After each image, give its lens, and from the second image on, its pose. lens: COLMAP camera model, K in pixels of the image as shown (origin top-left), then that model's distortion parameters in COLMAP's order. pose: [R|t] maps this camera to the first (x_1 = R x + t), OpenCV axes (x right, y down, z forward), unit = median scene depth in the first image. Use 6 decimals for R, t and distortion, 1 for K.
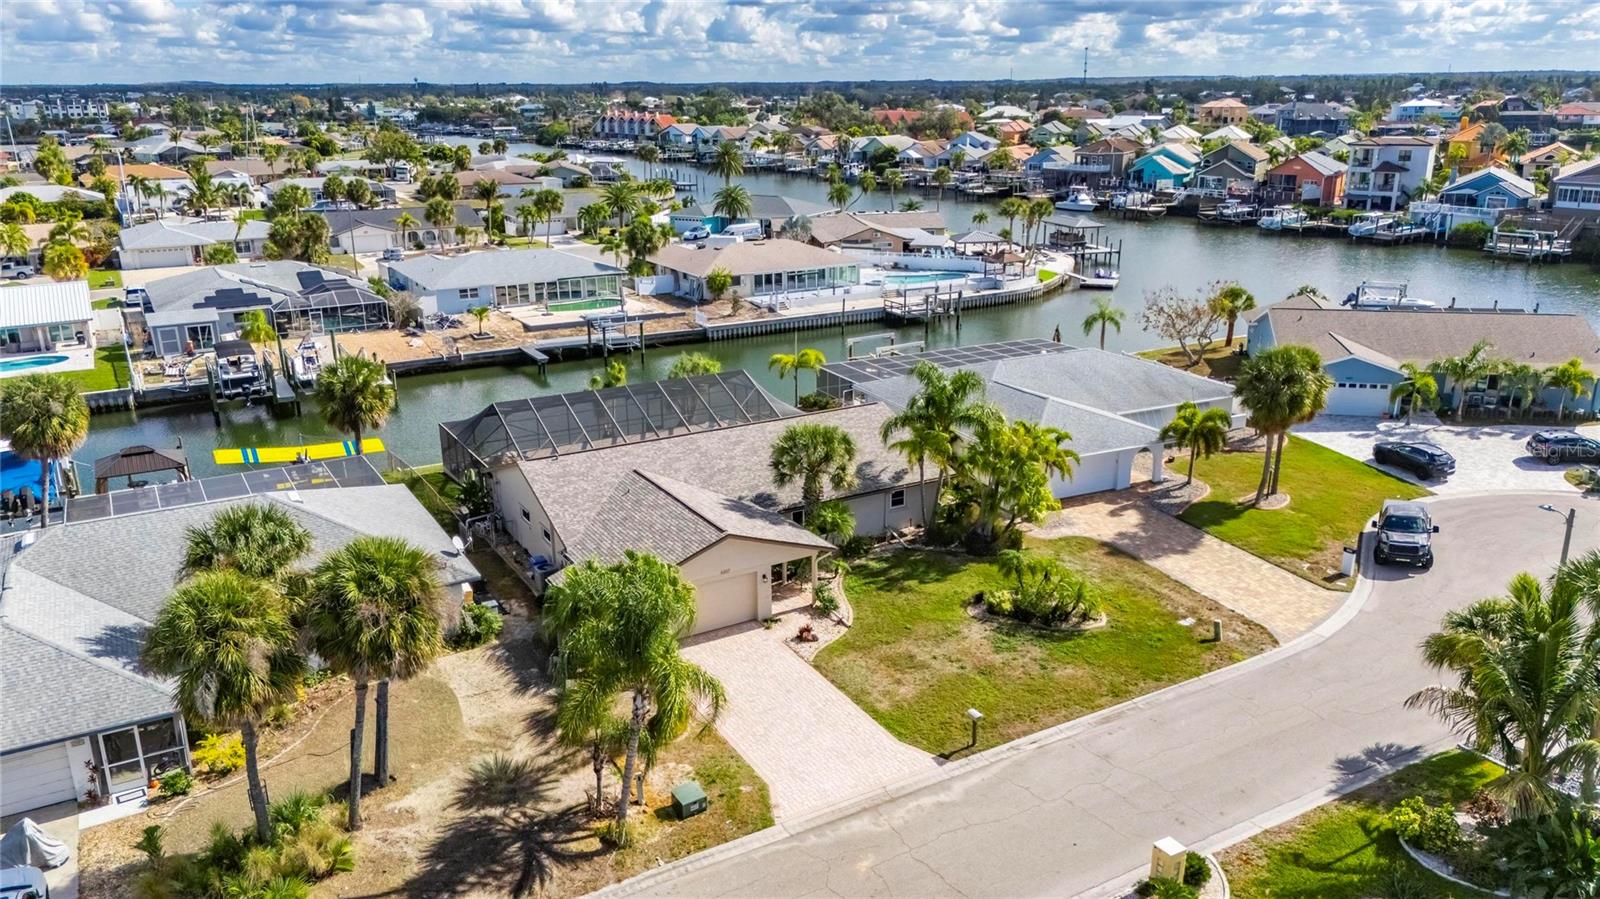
lens RADIAL K [[1183.8, 0, 808.6], [0, 1183.8, 449.5], [0, 0, 1]] dist [0.032123, -0.000716]
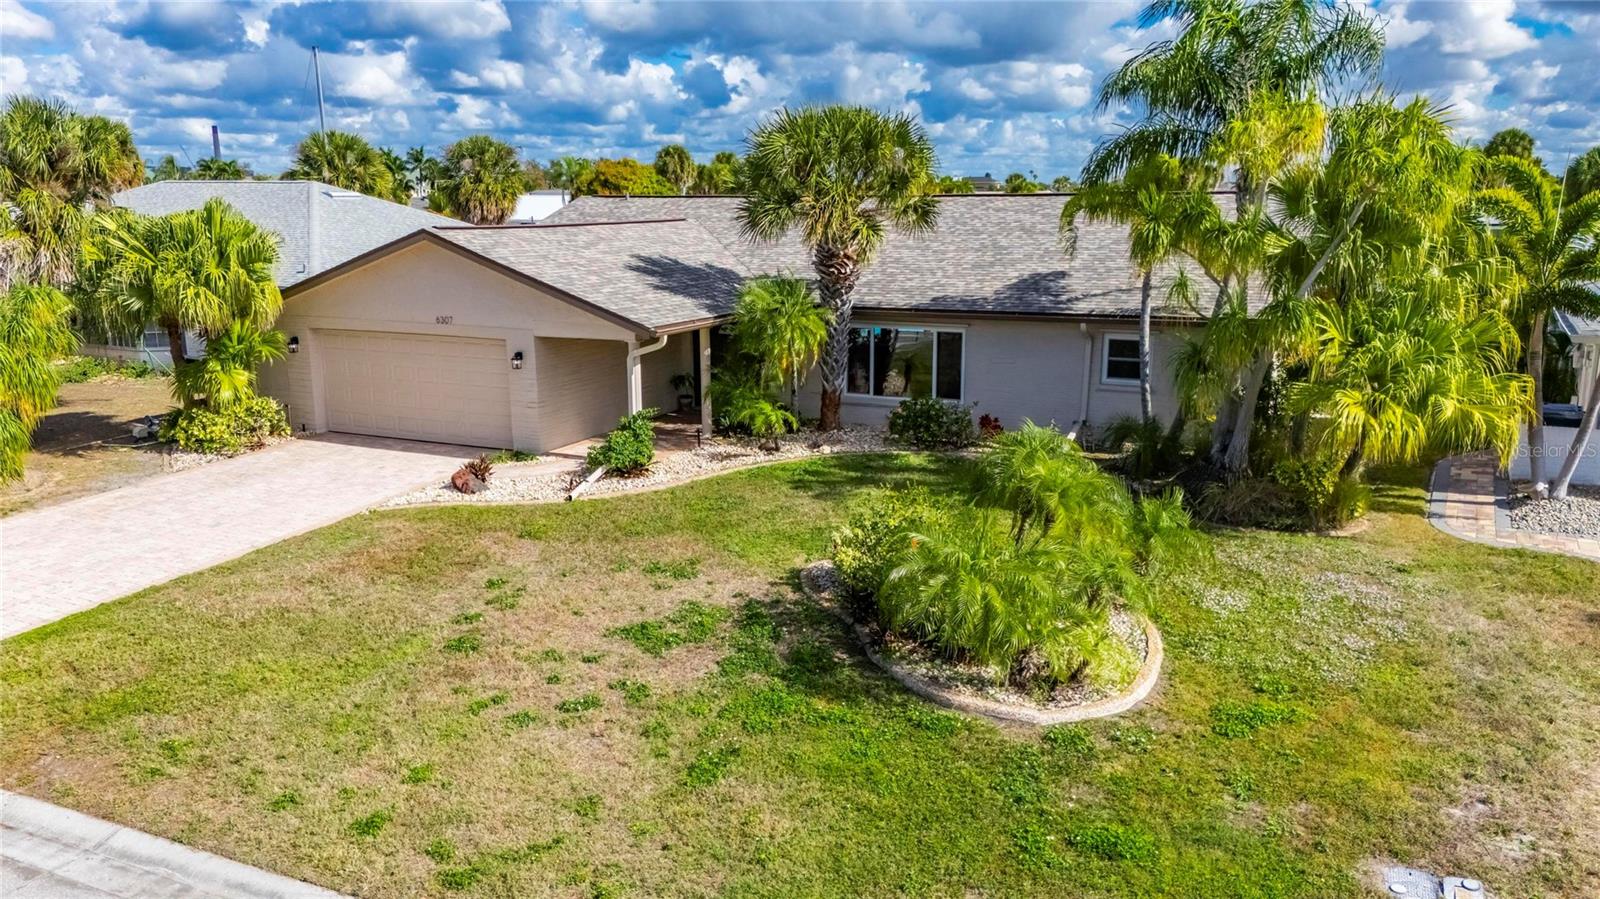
lens RADIAL K [[1173.3, 0, 808.0], [0, 1173.3, 453.9], [0, 0, 1]] dist [0.065908, -0.059524]
pose [[0.576108, 0.180708, -0.797148, 0.277057], [-0.242138, 0.969211, 0.044719, 0.065642], [0.780685, 0.167257, 0.602126, 0.556433]]
